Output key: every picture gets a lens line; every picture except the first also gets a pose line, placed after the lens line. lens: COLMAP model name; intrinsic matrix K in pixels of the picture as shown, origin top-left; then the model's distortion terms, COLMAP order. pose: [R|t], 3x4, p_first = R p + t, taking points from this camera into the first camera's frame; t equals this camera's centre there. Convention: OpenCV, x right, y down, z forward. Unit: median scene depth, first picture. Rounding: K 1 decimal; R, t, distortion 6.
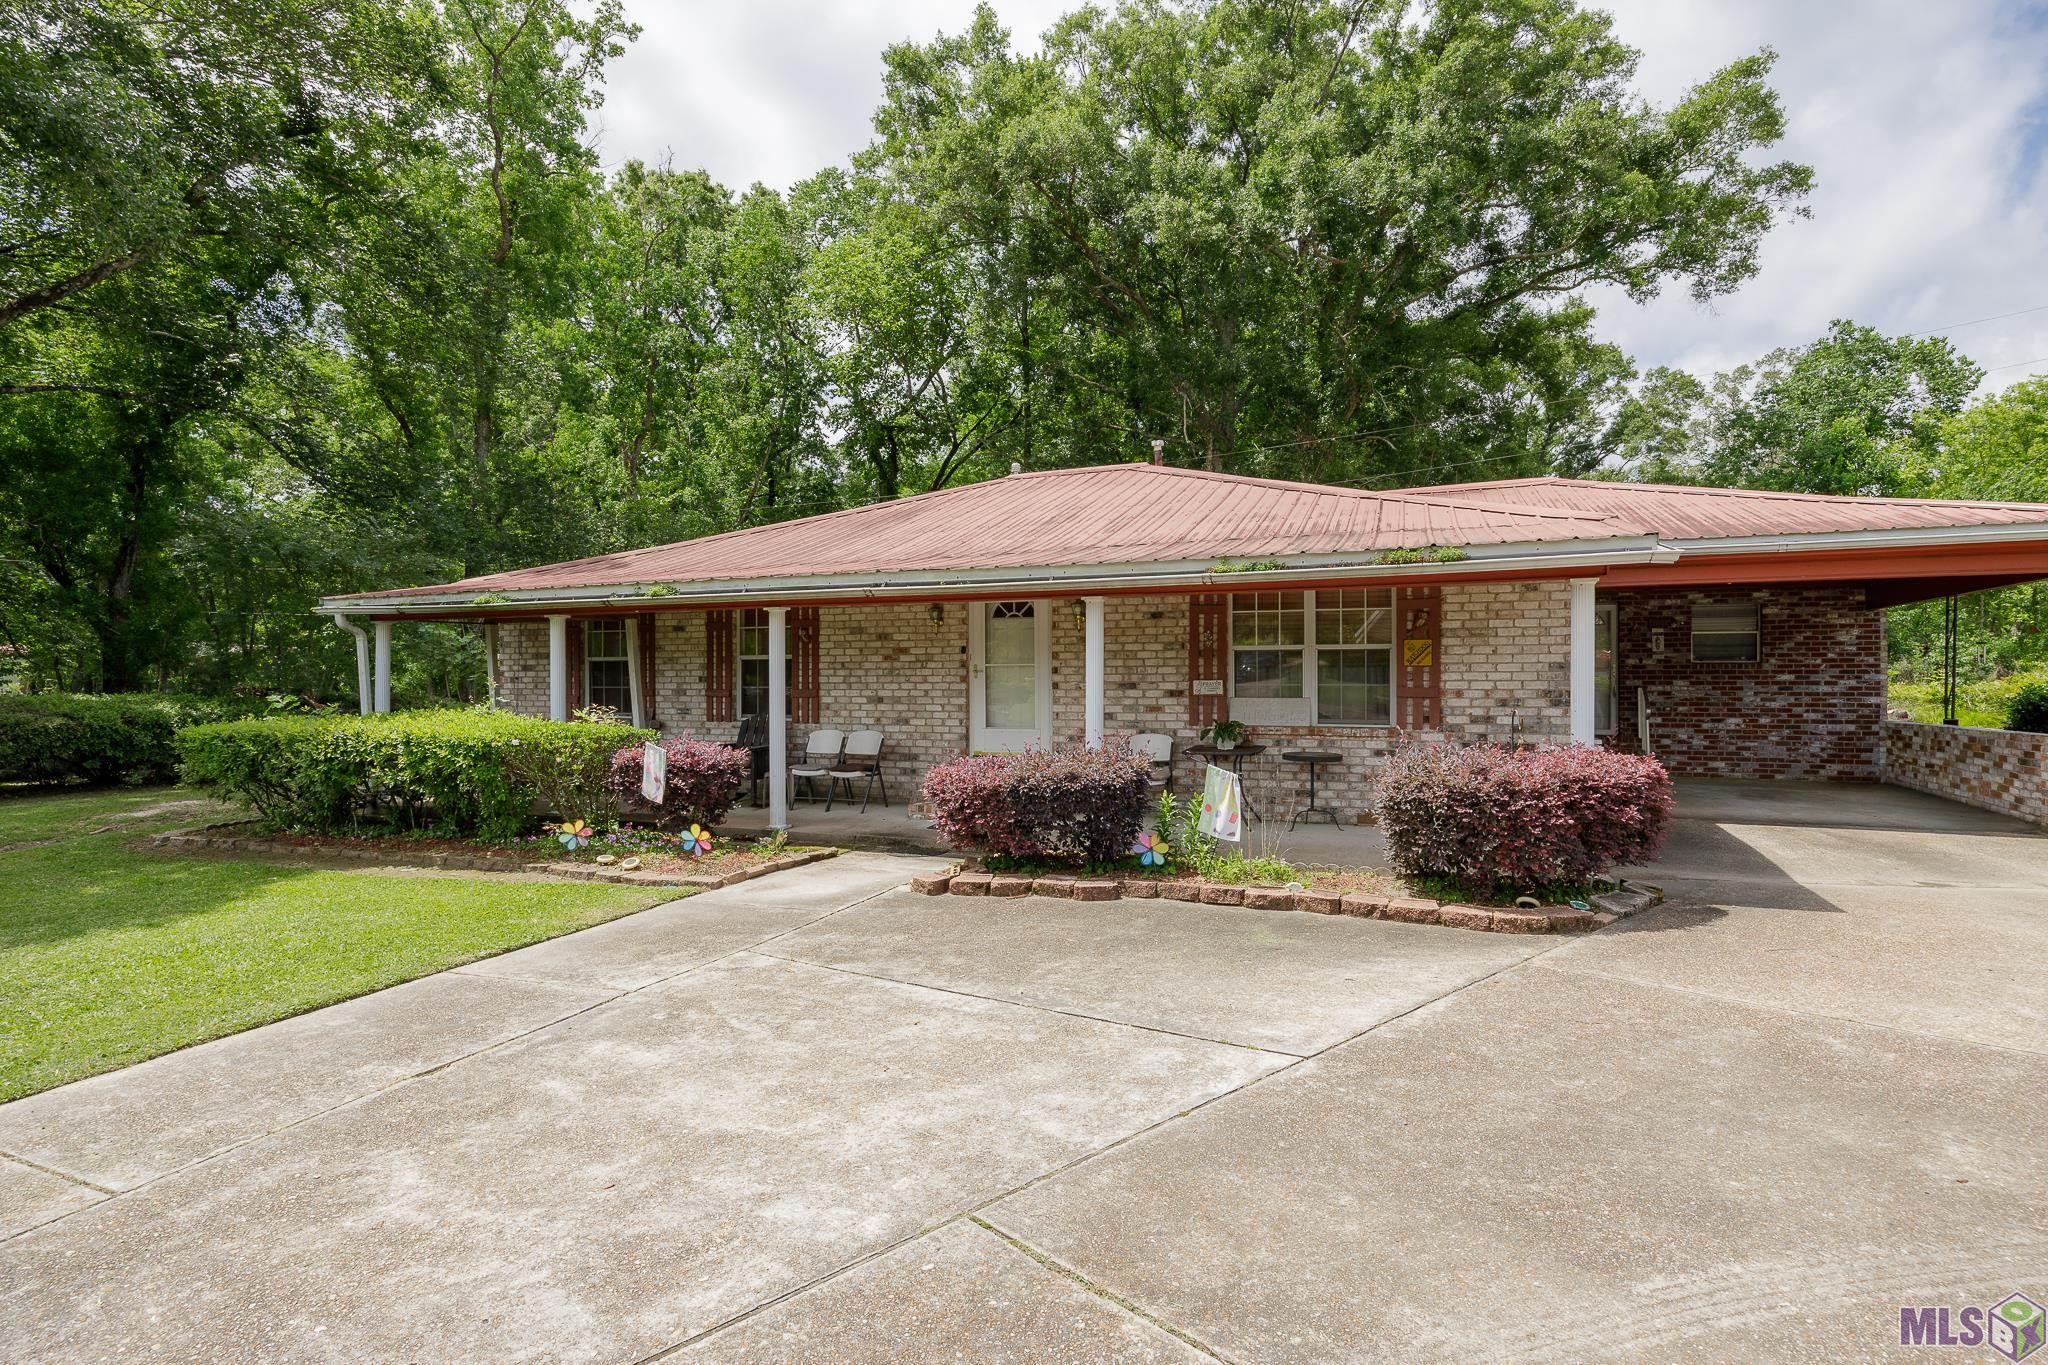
lens RADIAL K [[997.4, 0, 1030.2], [0, 997.4, 673.0], [0, 0, 1]] dist [-0.005239, -0.000890]
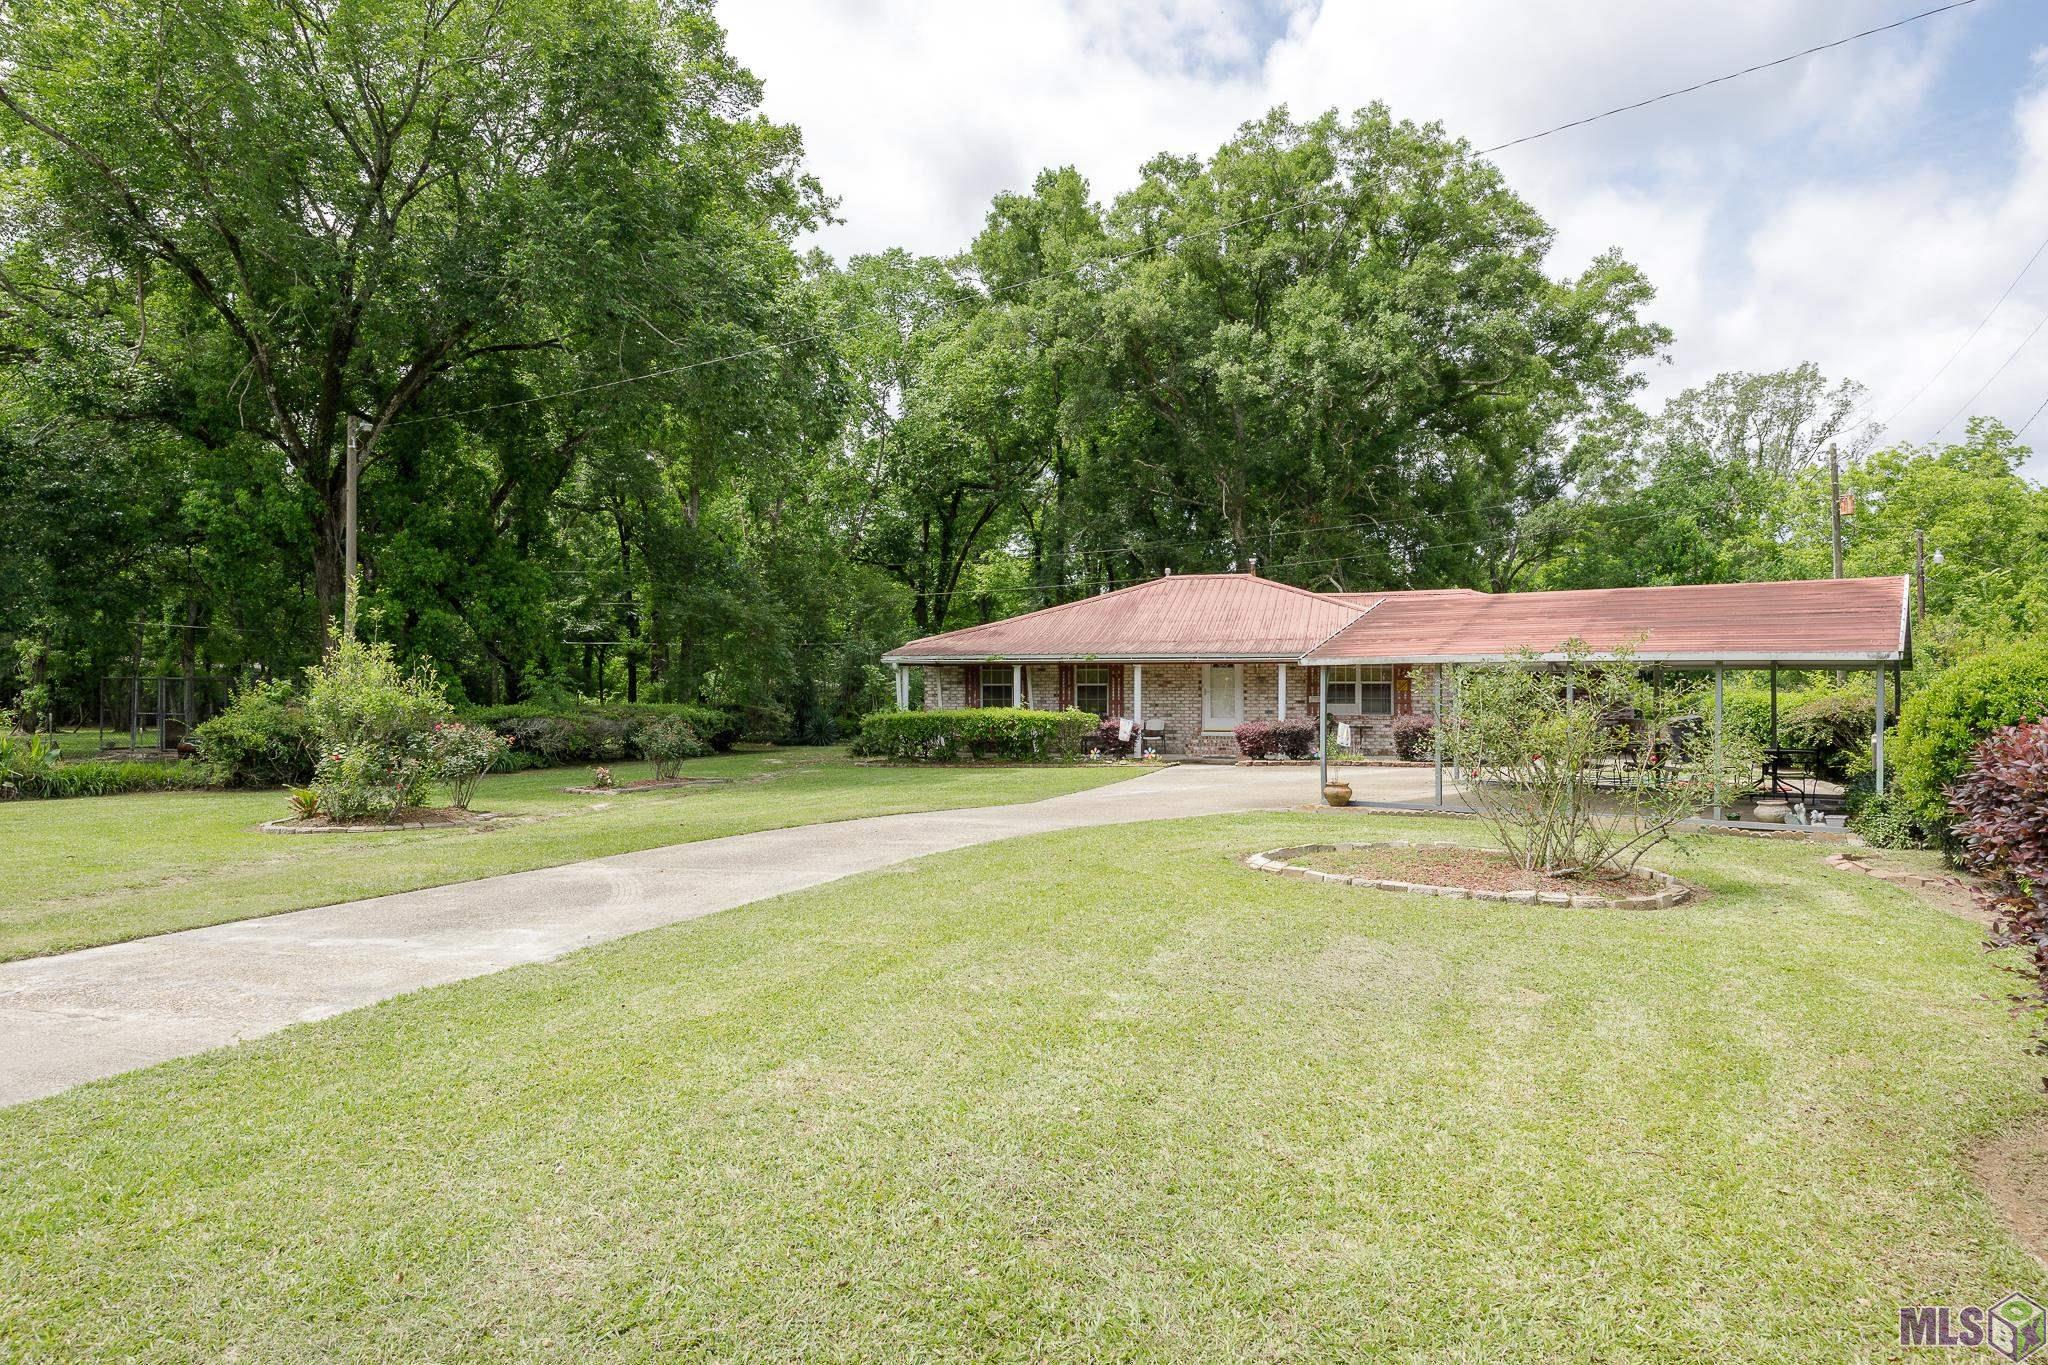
lens RADIAL K [[1296.7, 0, 1005.5], [0, 1296.7, 681.8], [0, 0, 1]] dist [0.004466, 0.000615]
pose [[0.996026, 0.004920, 0.088926, -0.760827], [-0.004326, 0.999967, -0.006872, -0.002779], [-0.088957, 0.006460, 0.996014, -1.838925]]
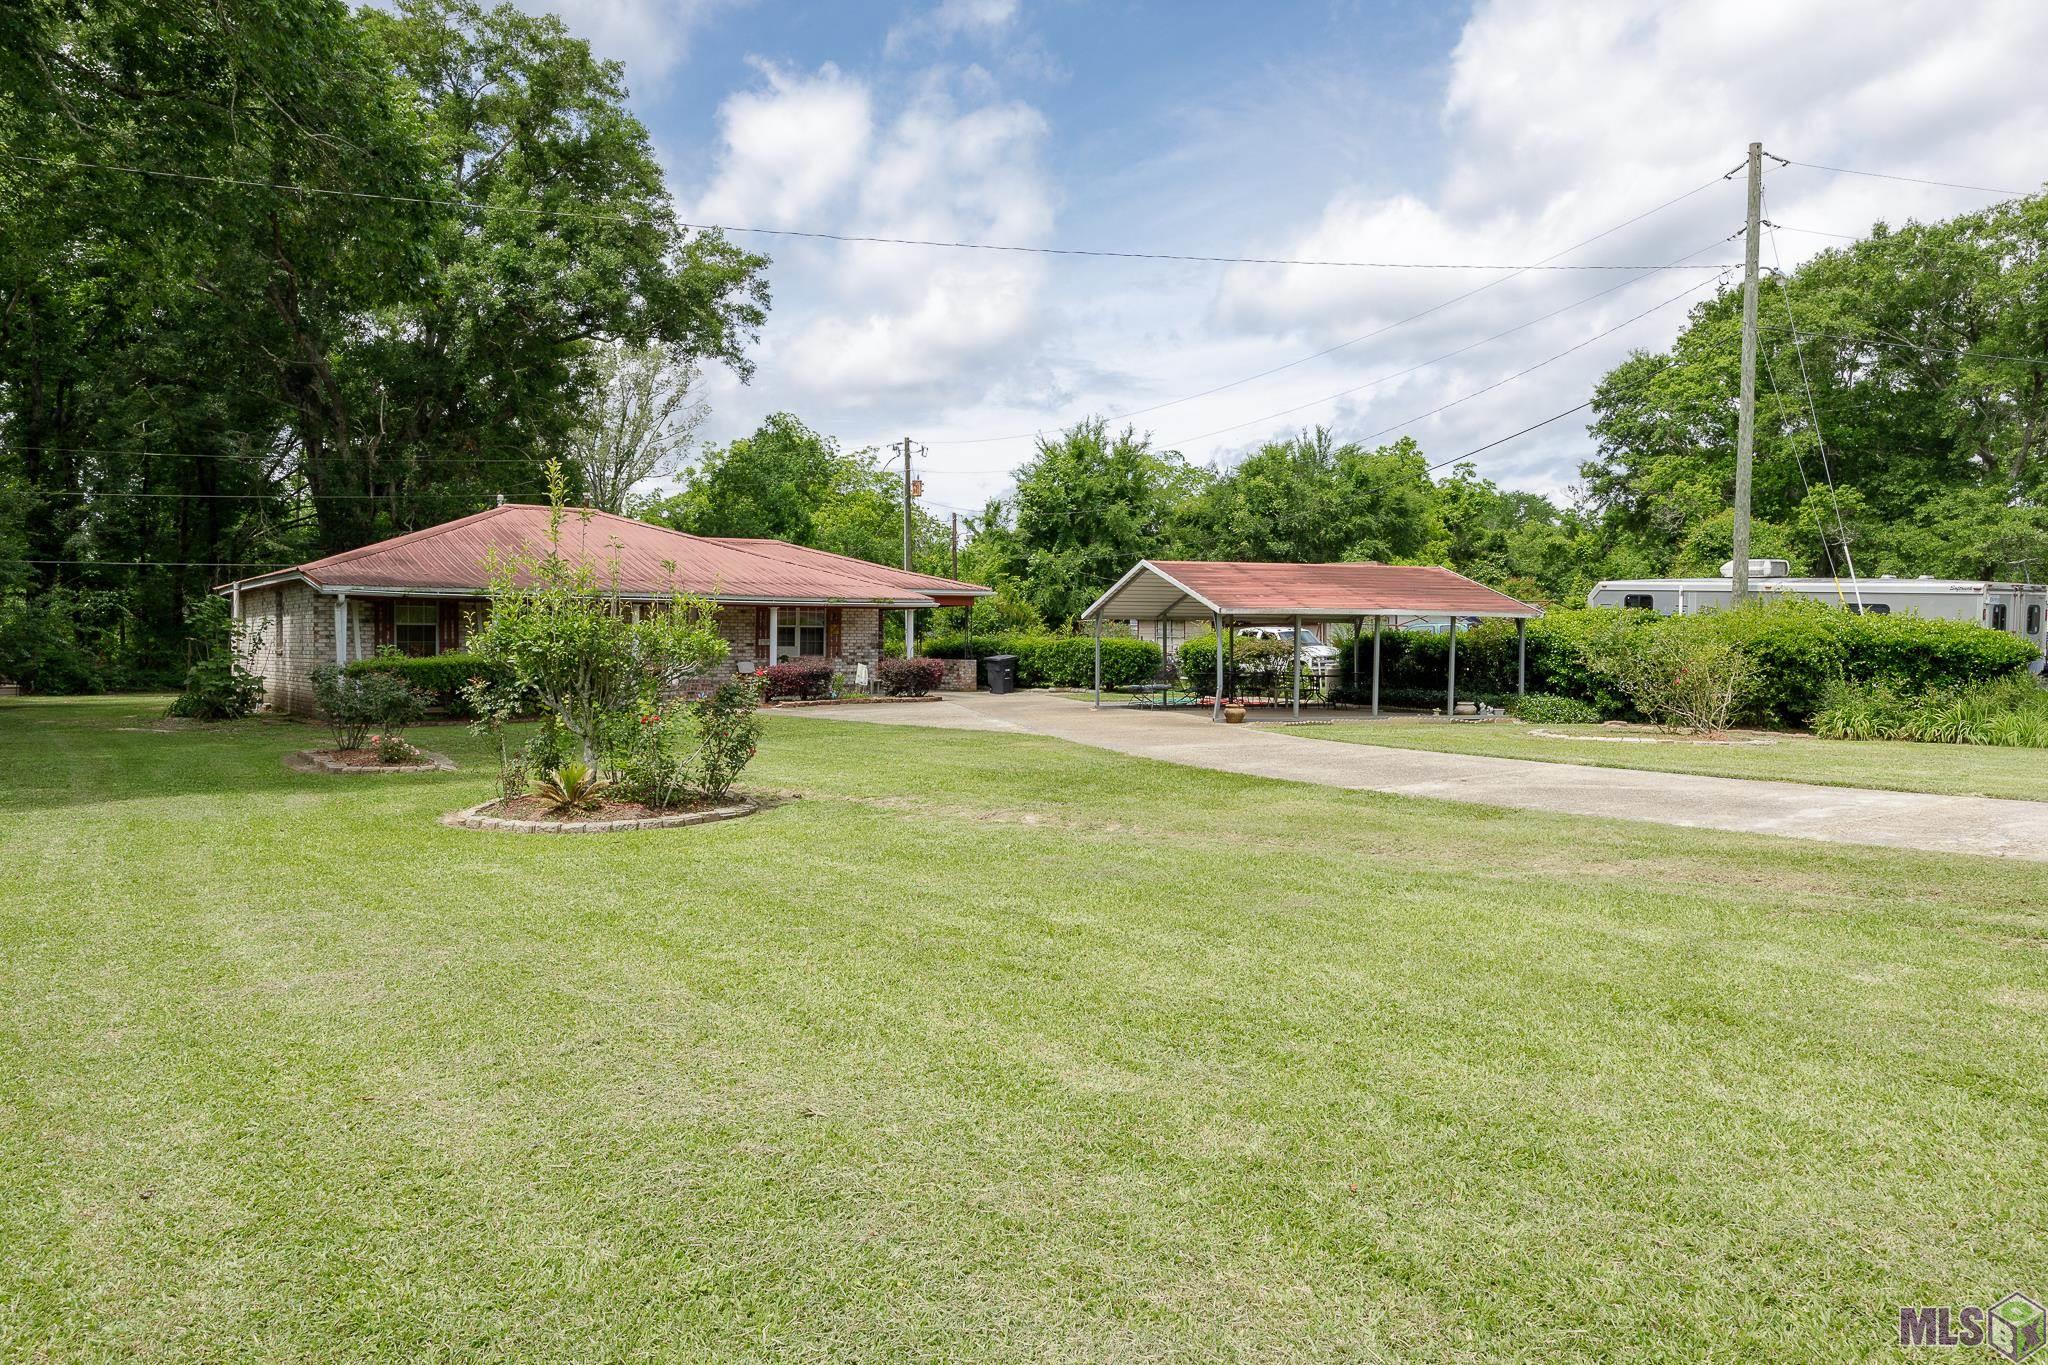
lens RADIAL K [[1366.0, 0, 1023.9], [0, 1366.0, 675.3], [0, 0, 1]] dist [-0.002261, -0.000355]
pose [[0.507161, -0.015798, 0.861706, -2.188824], [-0.006965, 0.999724, 0.022428, 0.014804], [-0.861823, -0.017376, 0.506911, -1.136623]]
